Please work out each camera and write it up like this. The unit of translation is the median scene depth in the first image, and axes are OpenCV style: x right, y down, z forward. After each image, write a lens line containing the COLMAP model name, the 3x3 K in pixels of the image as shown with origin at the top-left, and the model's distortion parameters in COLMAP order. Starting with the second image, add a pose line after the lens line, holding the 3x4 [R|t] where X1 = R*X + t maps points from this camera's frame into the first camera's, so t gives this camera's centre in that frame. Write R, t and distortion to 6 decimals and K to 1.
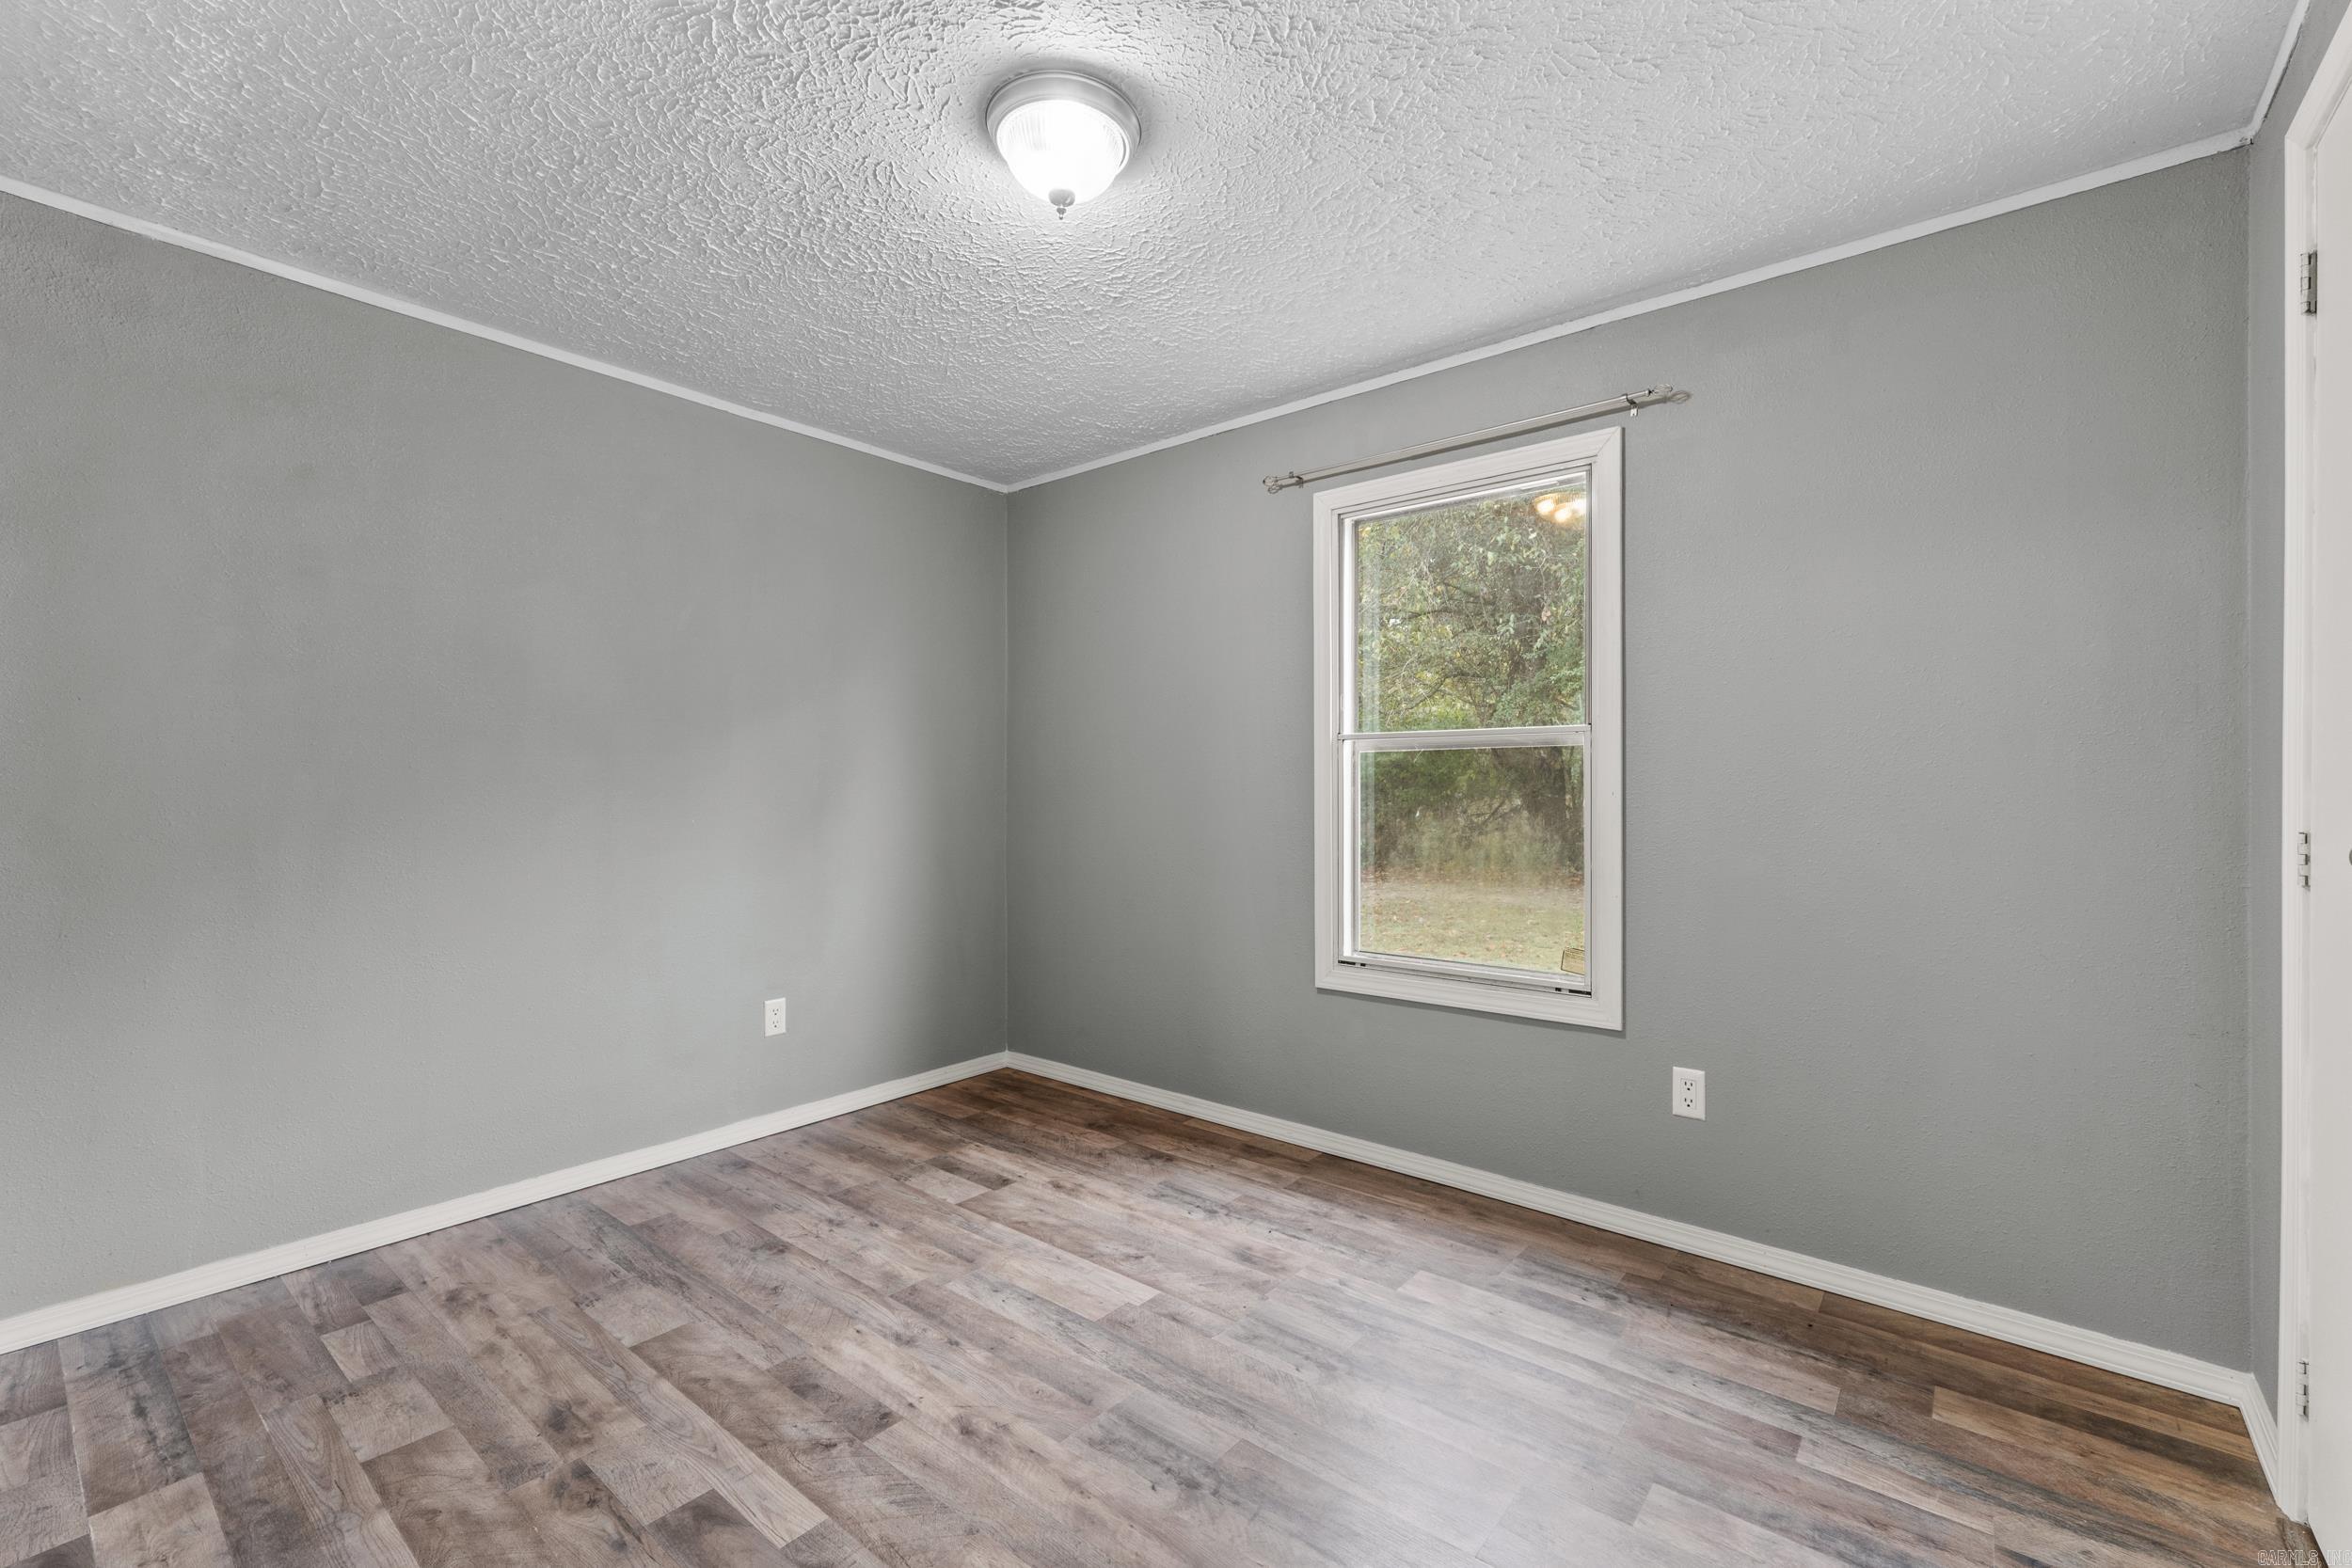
lens RADIAL K [[991.5, 0, 1182.5], [0, 991.5, 800.1], [0, 0, 1]] dist [0.004253, 0.000320]
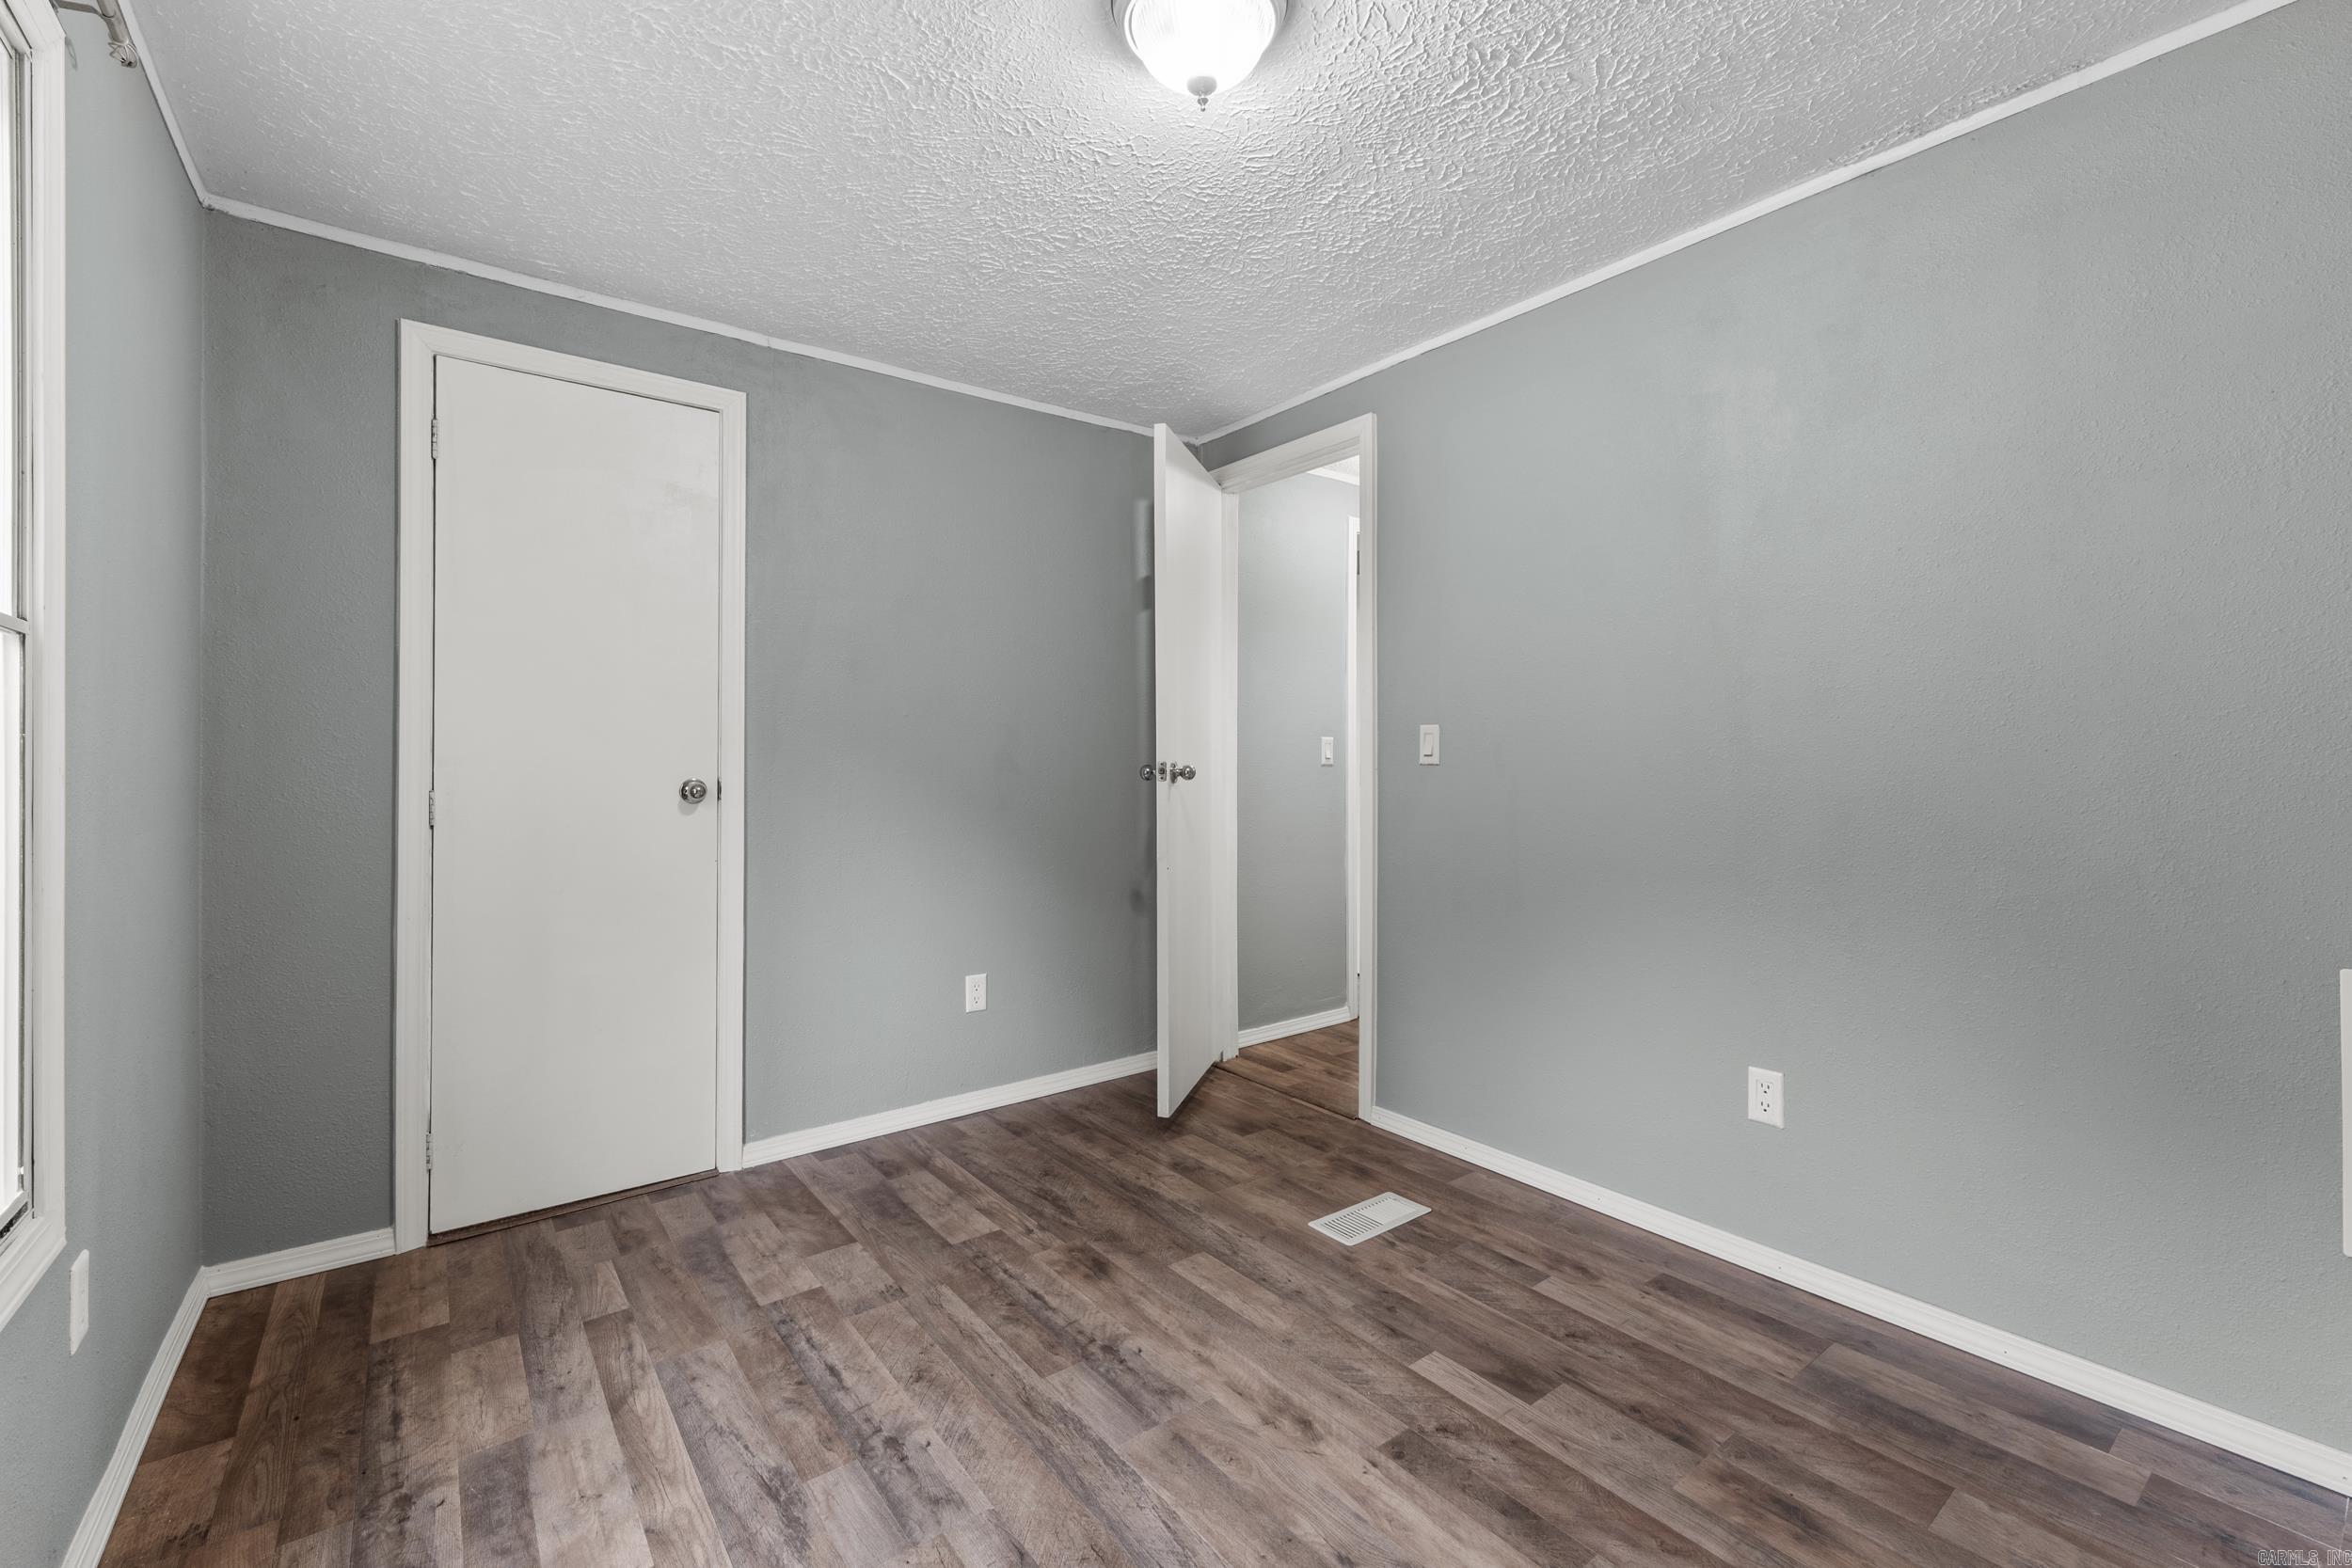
lens RADIAL K [[991.5, 0, 1182.5], [0, 991.5, 800.1], [0, 0, 1]] dist [0.004253, 0.000320]
pose [[-0.973212, -0.006804, 0.229810, -0.317325], [0.003903, 0.998929, 0.046103, -0.017917], [-0.229877, 0.045765, -0.972143, 1.931795]]
